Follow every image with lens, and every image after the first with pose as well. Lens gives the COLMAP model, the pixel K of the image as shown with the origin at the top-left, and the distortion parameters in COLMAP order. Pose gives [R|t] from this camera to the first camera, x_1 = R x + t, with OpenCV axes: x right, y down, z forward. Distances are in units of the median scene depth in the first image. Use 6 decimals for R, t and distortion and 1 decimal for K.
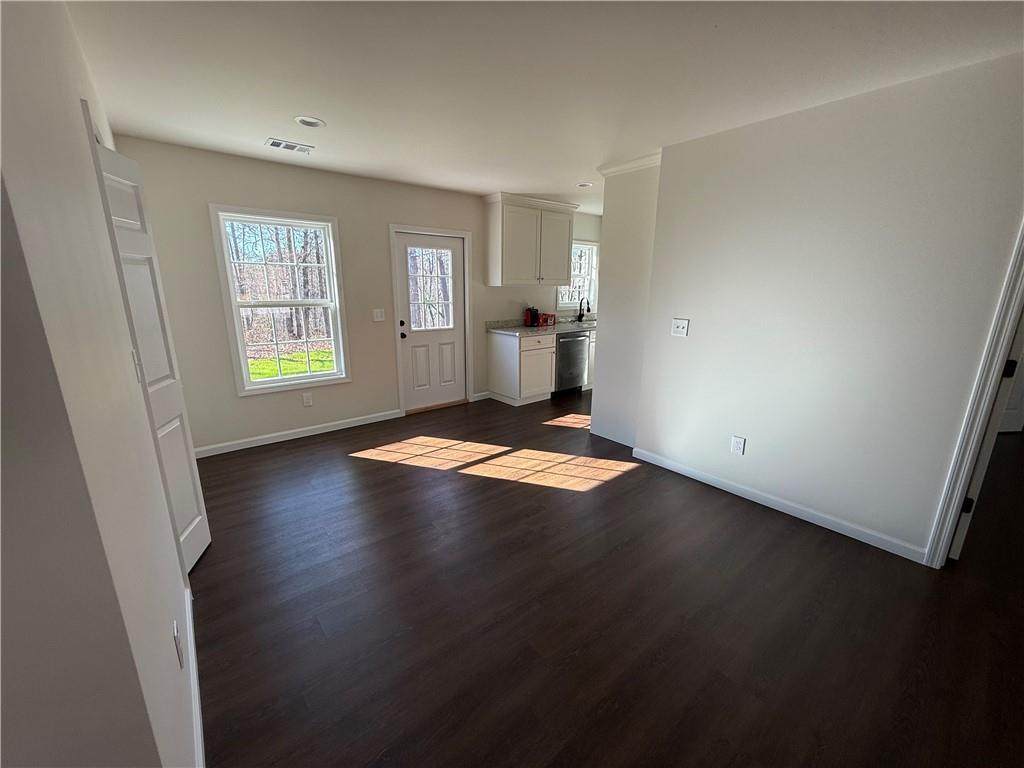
lens RADIAL K [[412.0, 0, 511.6], [0, 412.0, 384.9], [0, 0, 1]] dist [0.002970, -0.000434]
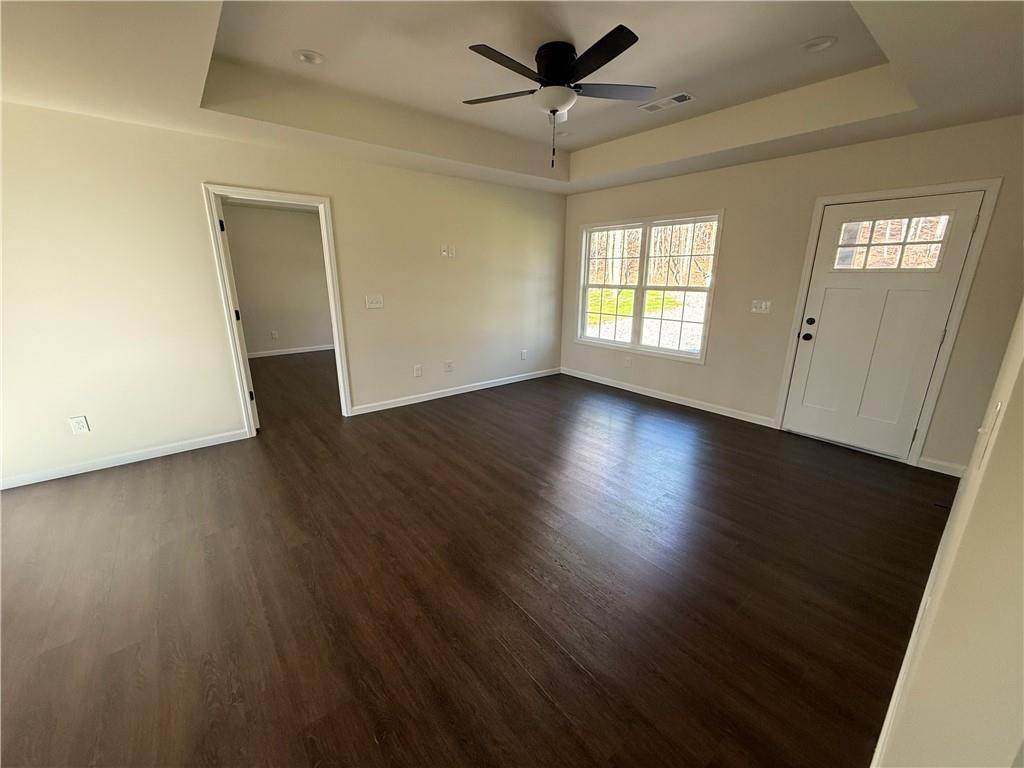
lens RADIAL K [[412.0, 0, 513.5], [0, 412.0, 389.1], [0, 0, 1]] dist [0.002970, -0.000434]
pose [[-0.002820, -0.280189, 0.959941, -0.295366], [0.237272, 0.932344, 0.272831, 0.025644], [-0.971439, 0.228537, 0.063852, -0.102780]]
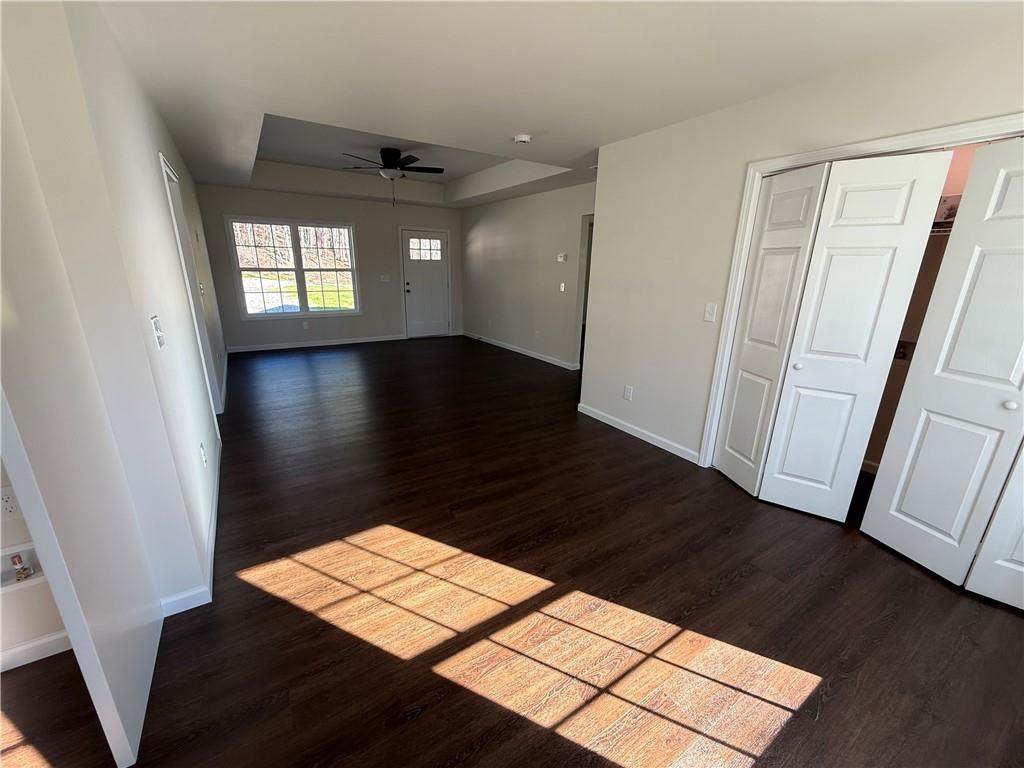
lens RADIAL K [[412.0, 0, 512.1], [0, 412.0, 385.8], [0, 0, 1]] dist [0.002970, -0.000434]
pose [[-0.992349, -0.059032, 0.108435, -0.101649], [0.003893, 0.862889, 0.505378, -0.285078], [-0.123401, 0.501934, -0.856058, 1.173196]]
